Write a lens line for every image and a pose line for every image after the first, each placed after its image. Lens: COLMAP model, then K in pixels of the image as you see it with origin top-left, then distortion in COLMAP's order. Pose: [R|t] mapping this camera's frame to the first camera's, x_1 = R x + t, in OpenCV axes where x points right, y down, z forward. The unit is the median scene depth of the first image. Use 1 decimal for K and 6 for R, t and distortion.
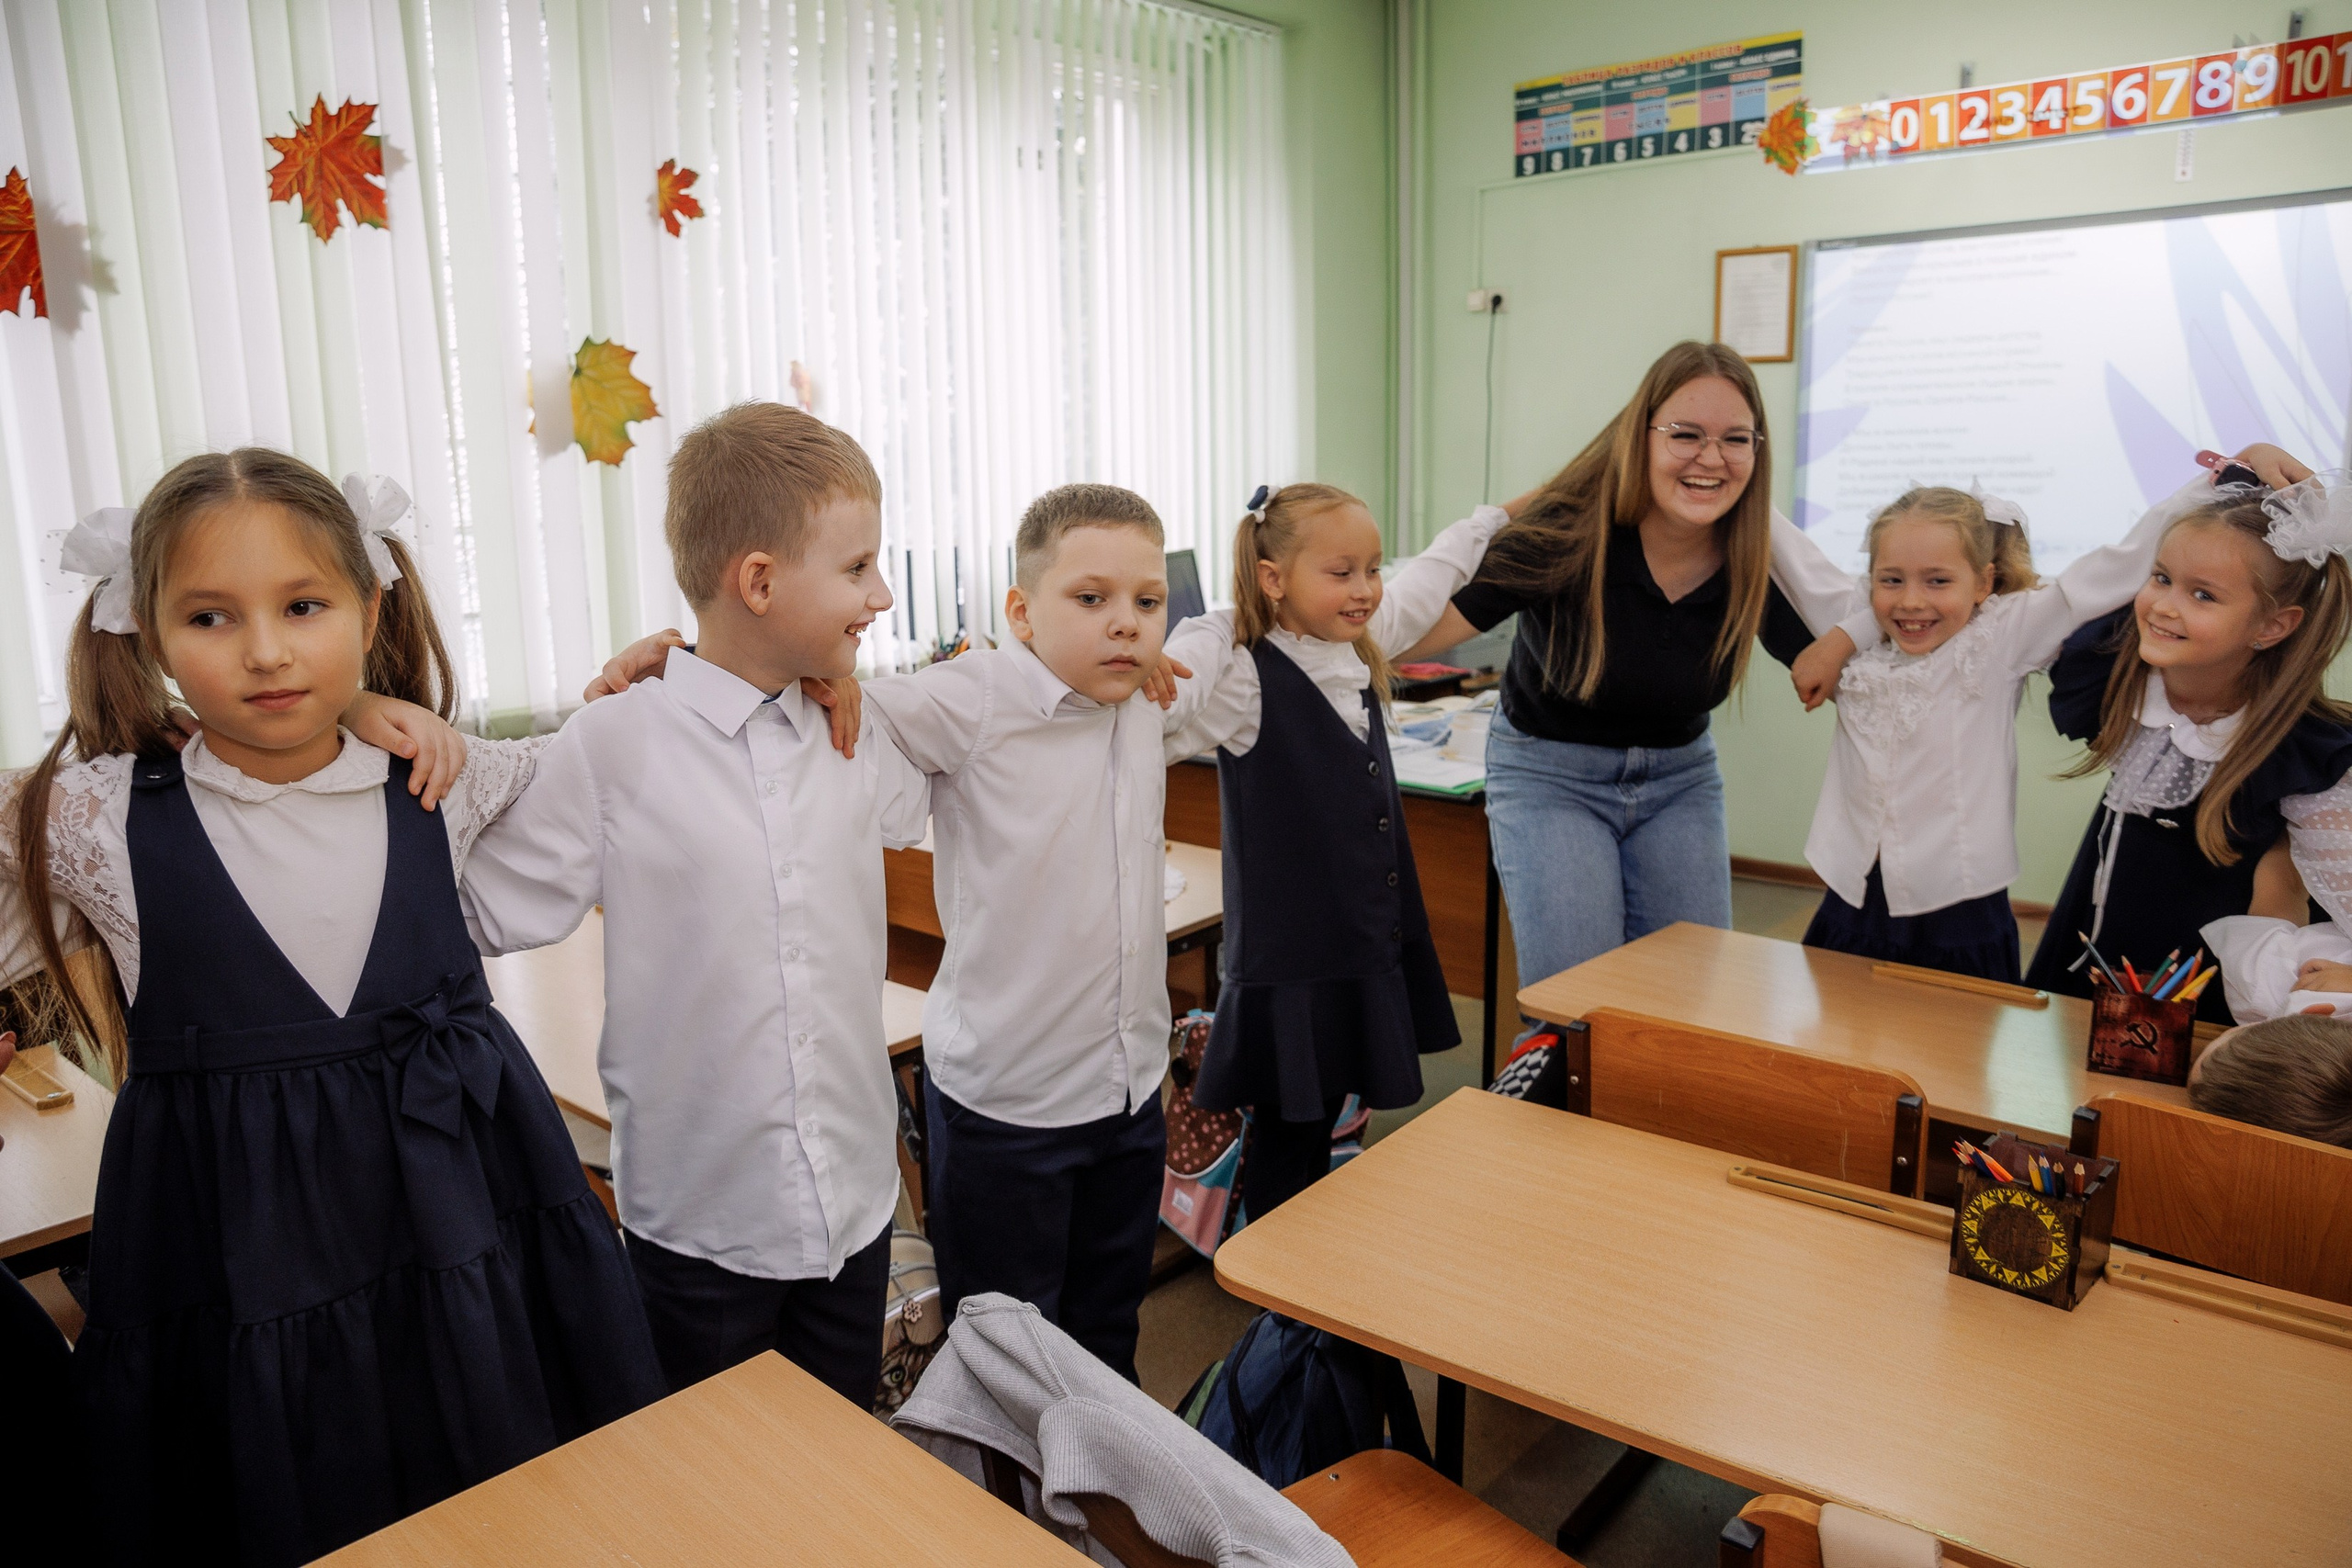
lens RADIAL K [[1632.8, 0, 1176.0], [0, 1632.8, 784.0], [0, 0, 1]] dist [-0.103235, 0.076828]
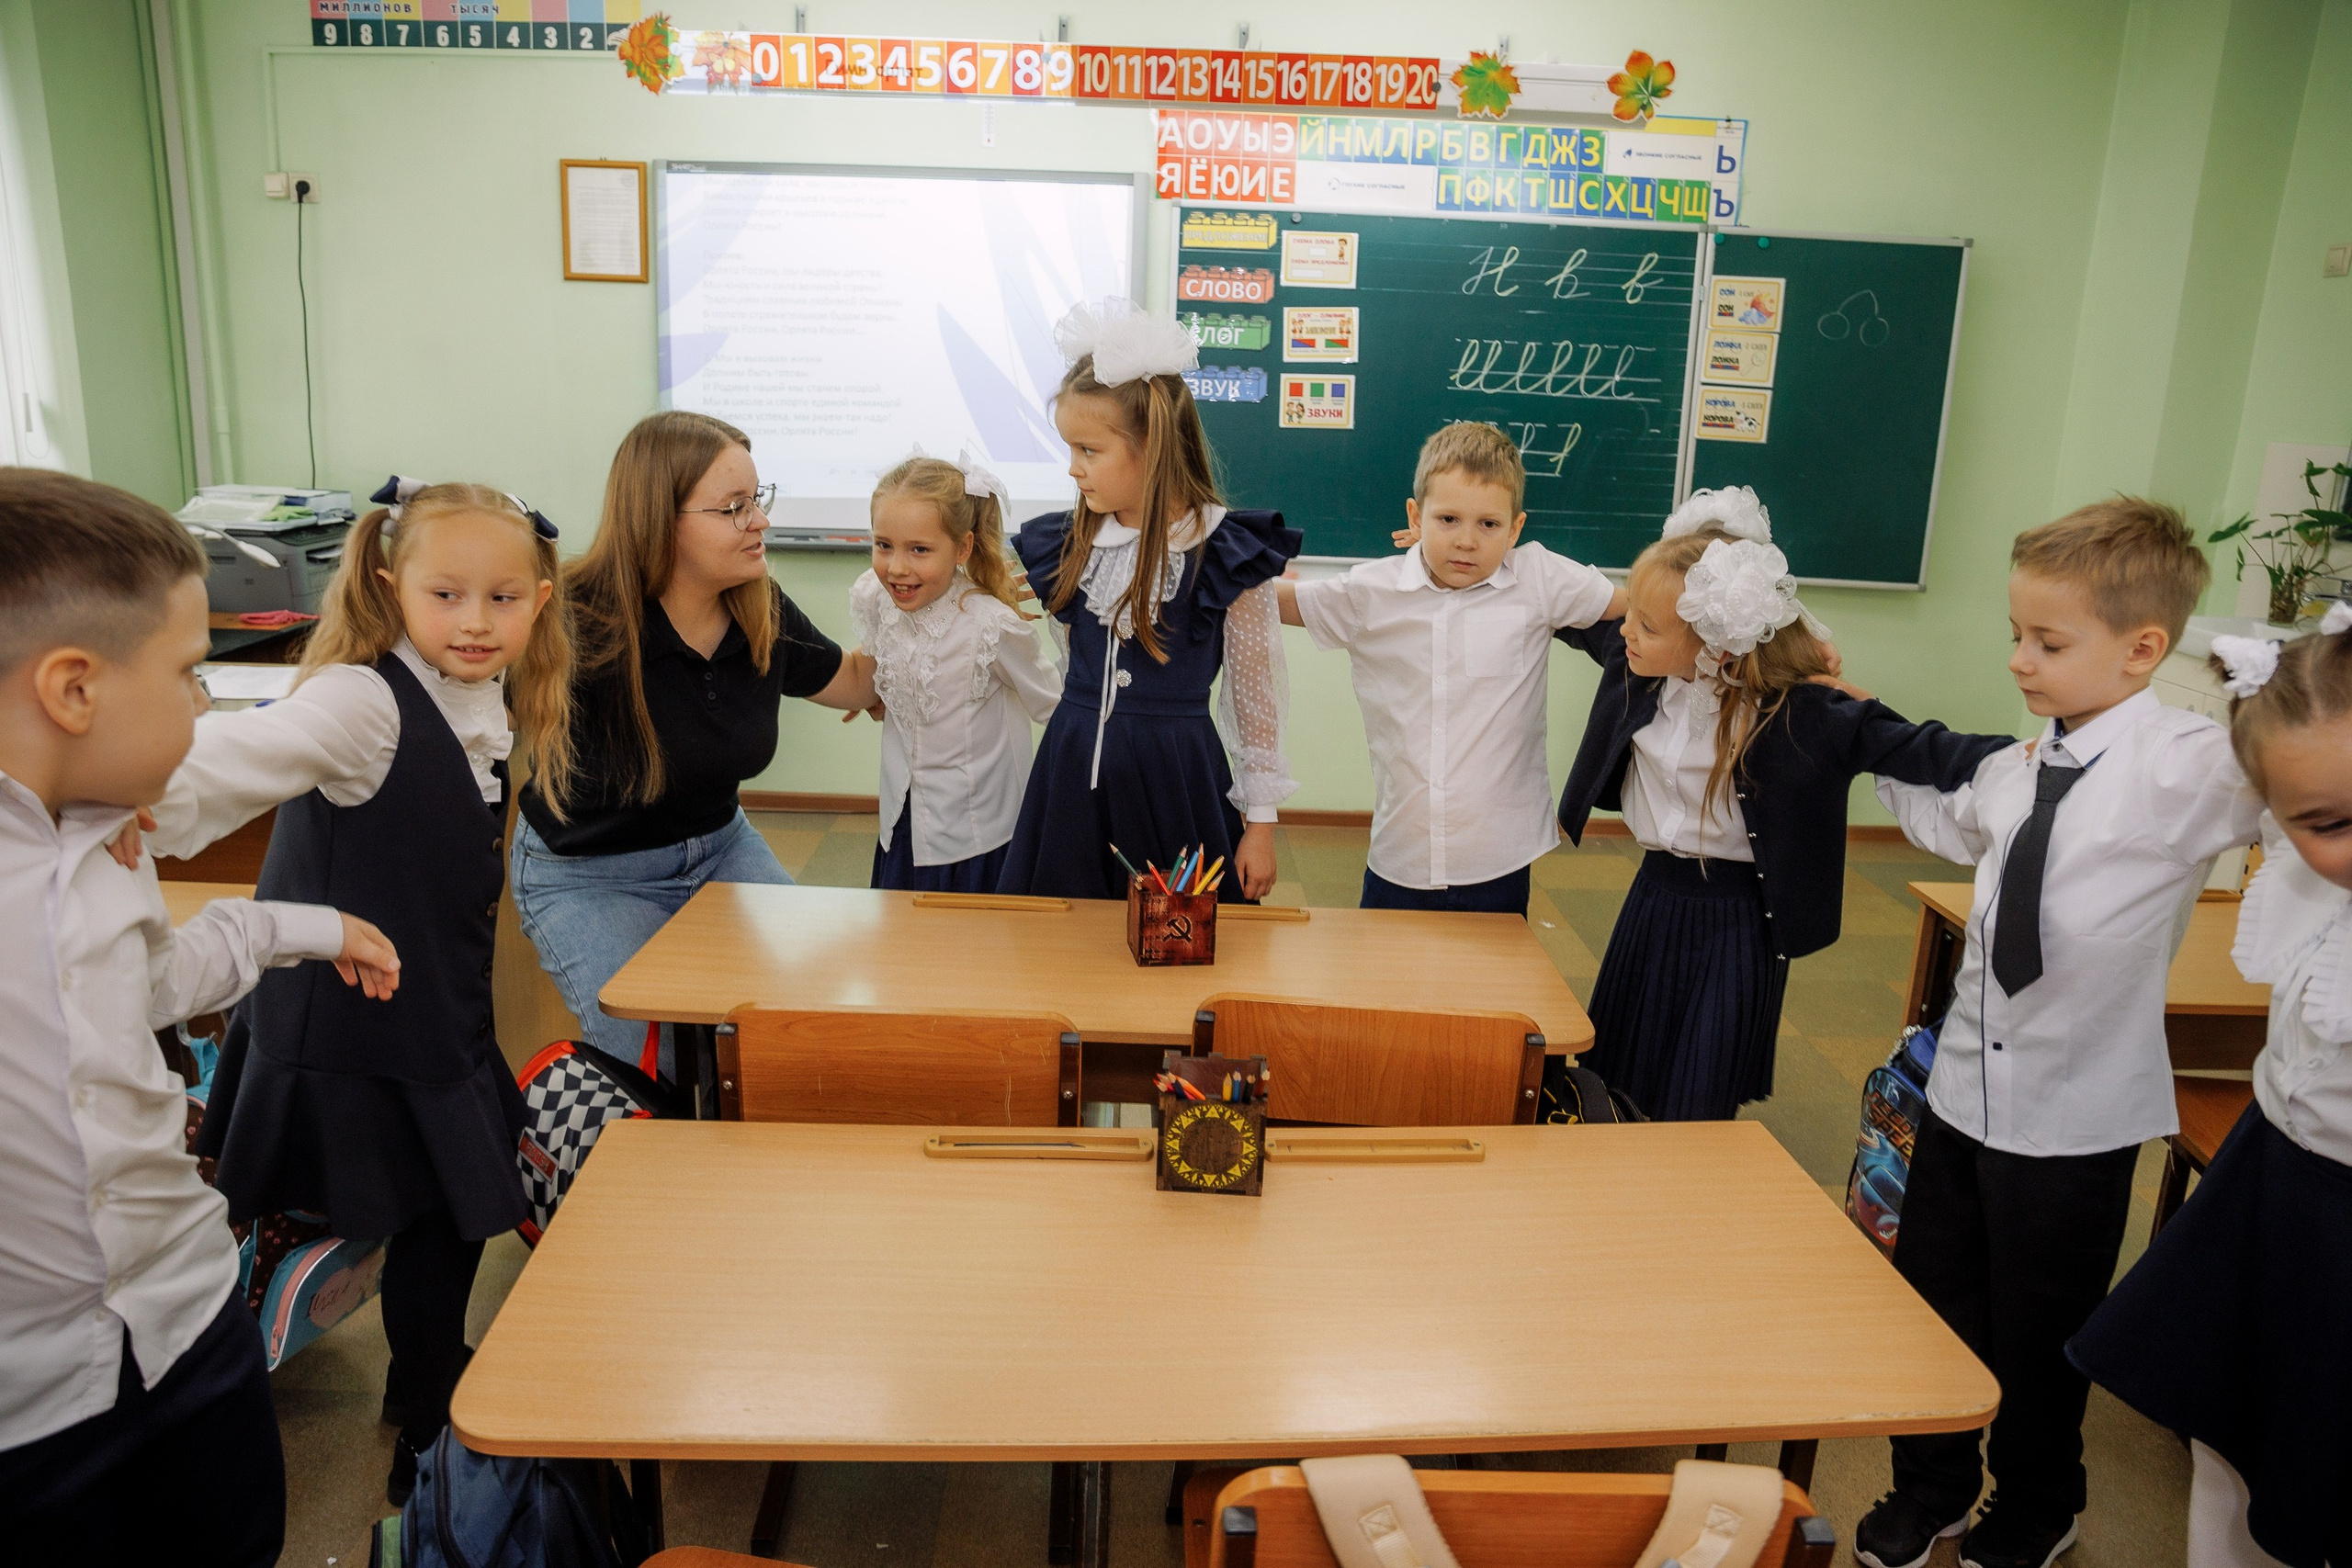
lens RADIAL K [[1602.3, 0, 1199.1], [0, 1602.3, 783.9], [0, 0, 1]] dist [-0.108297, 0.077717]
pose [[0.727469, -0.124940, 0.674669, -0.075039], [0.082056, 0.992067, 0.095239, -0.027386], [-0.681216, -0.013923, 0.731950, 0.072107]]
